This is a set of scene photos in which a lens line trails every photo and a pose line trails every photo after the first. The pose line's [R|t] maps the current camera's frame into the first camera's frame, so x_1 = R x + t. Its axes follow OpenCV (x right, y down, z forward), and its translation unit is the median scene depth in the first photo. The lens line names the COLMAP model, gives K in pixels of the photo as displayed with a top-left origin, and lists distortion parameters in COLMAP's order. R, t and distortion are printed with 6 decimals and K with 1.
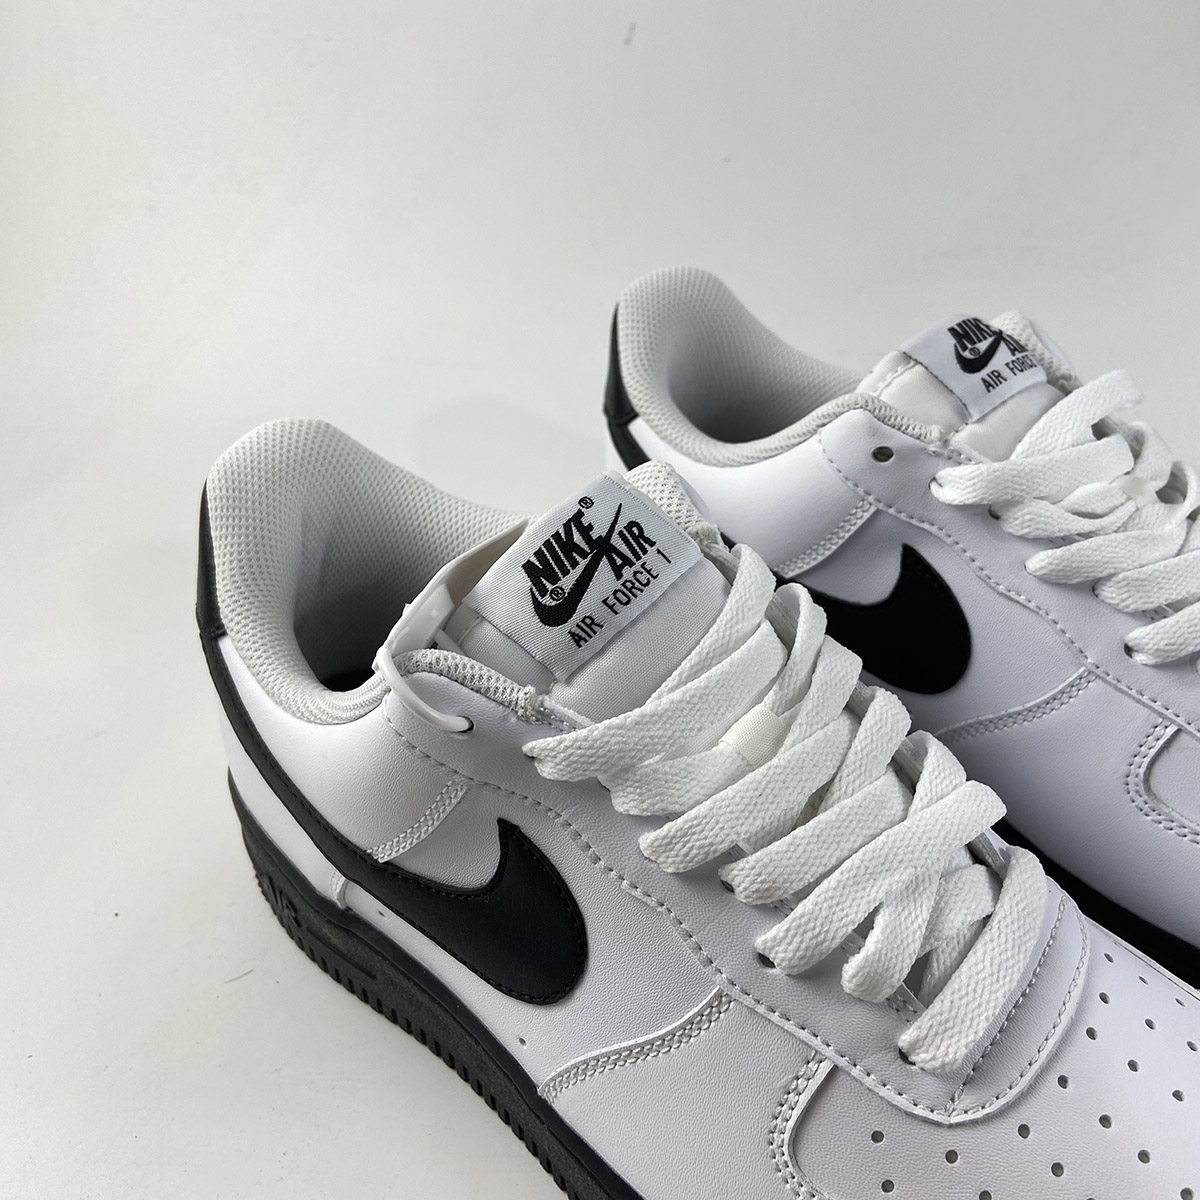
lens RADIAL K [[1023.5, 0, 600.0], [0, 1023.5, 600.0], [0, 0, 1]] dist [0.021066, 0.000942]
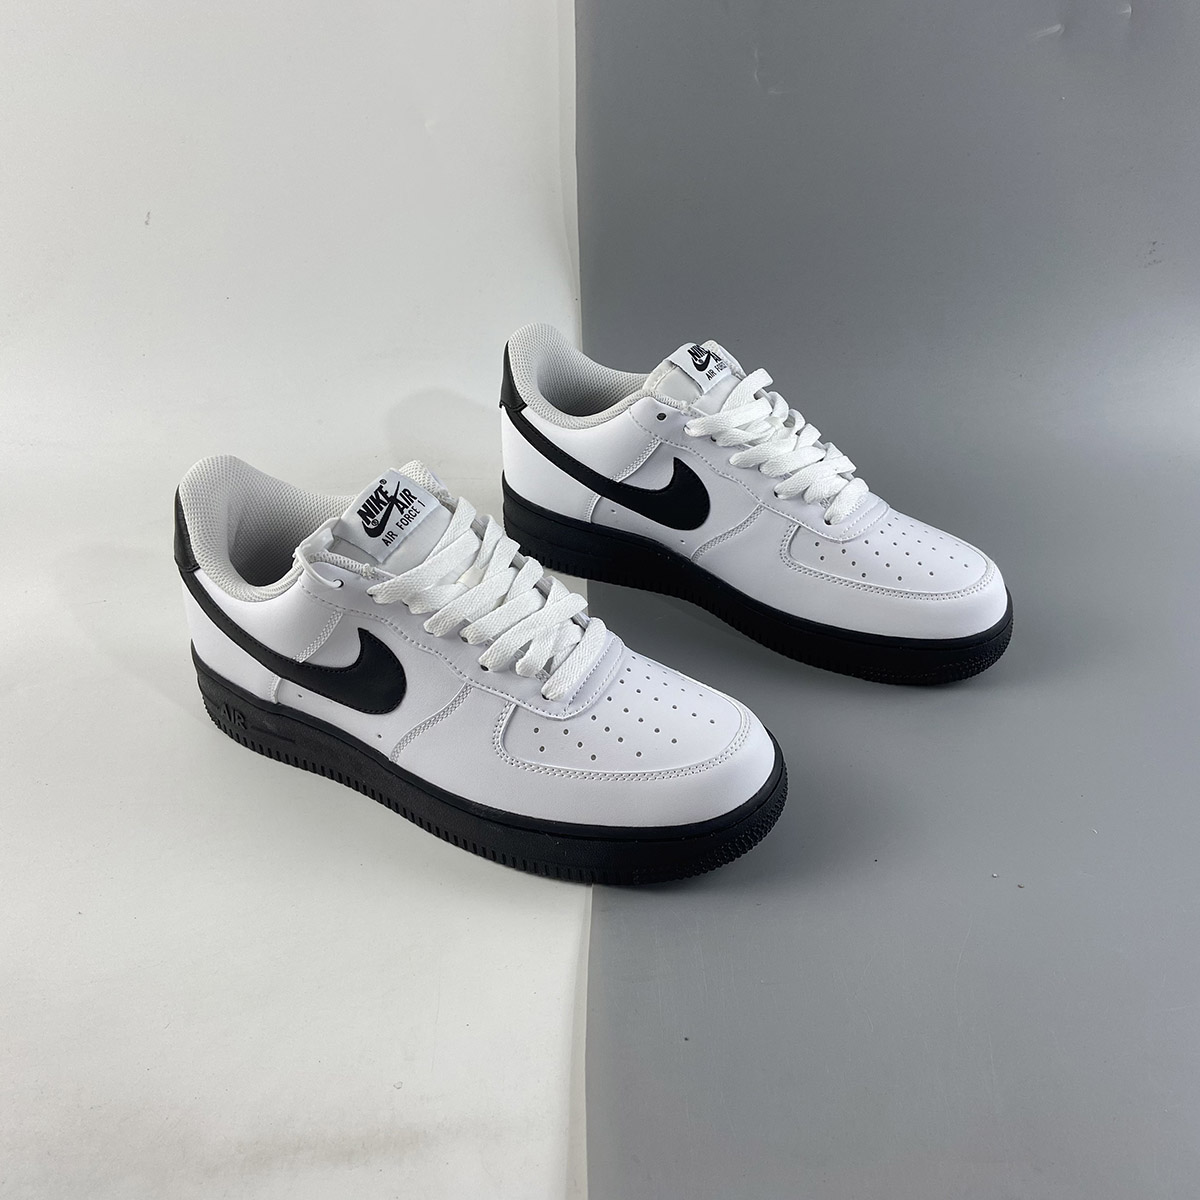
lens RADIAL K [[1133.2, 0, 644.1], [0, 1133.2, 596.9], [0, 0, 1]] dist [0.031405, -0.002580]
pose [[0.966259, -0.106190, 0.234664, -0.072767], [0.114883, 0.993097, -0.023649, 0.281678], [-0.230533, 0.049810, 0.971789, -1.543050]]
